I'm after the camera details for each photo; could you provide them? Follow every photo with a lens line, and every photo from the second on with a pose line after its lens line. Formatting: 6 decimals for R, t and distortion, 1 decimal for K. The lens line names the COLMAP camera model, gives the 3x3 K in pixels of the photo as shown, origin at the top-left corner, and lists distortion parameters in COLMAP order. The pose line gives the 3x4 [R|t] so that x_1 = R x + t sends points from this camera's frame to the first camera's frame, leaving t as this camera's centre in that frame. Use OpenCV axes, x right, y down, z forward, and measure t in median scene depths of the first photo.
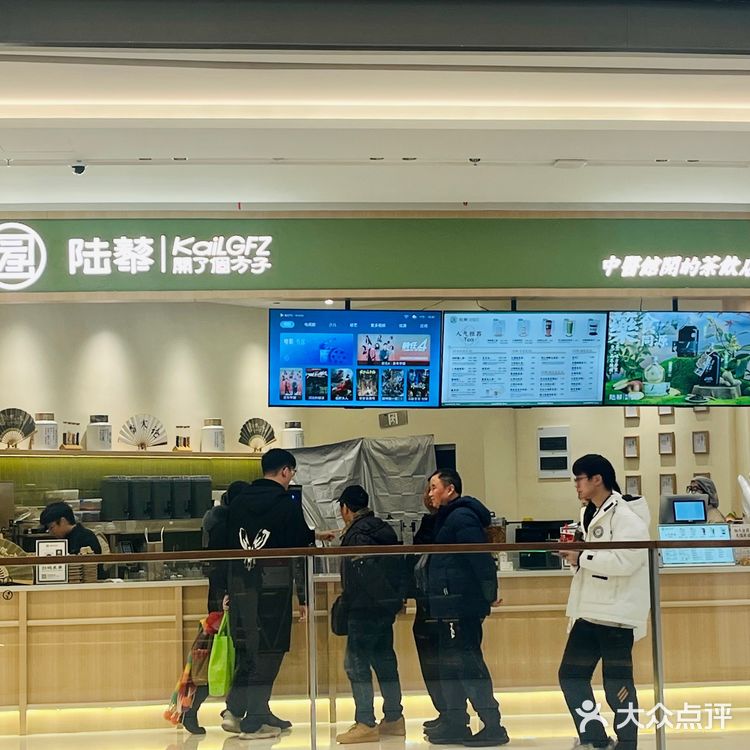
lens RADIAL K [[1829.9, 0, 348.3], [0, 1829.9, 375.6], [0, 0, 1]] dist [0.222078, -0.498947]
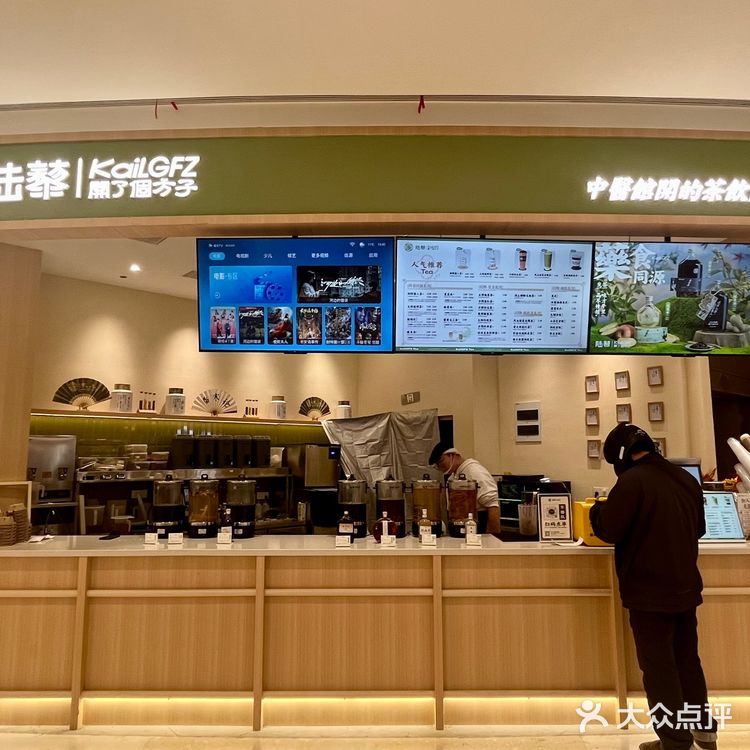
lens RADIAL K [[603.5, 0, 375.0], [0, 603.5, 375.0], [0, 0, 1]] dist [0.000154, 0.000254]
pose [[0.991162, -0.000311, -0.132660, 0.077560], [-0.007534, 0.998251, -0.058628, 0.043885], [0.132446, 0.059109, 0.989426, 0.710898]]
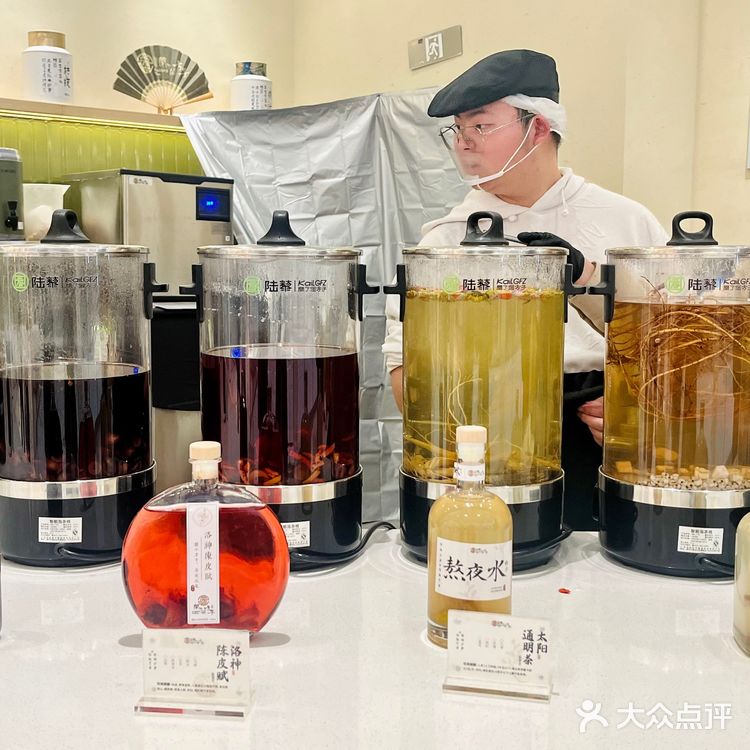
lens RADIAL K [[1076.3, 0, 375.0], [0, 1076.3, 375.0], [0, 0, 1]] dist [0.093416, -0.125672]
pose [[0.990583, 0.040818, -0.130688, 0.065992], [-0.015618, 0.981982, 0.188326, 0.072238], [0.136020, -0.184511, 0.973373, 0.924133]]
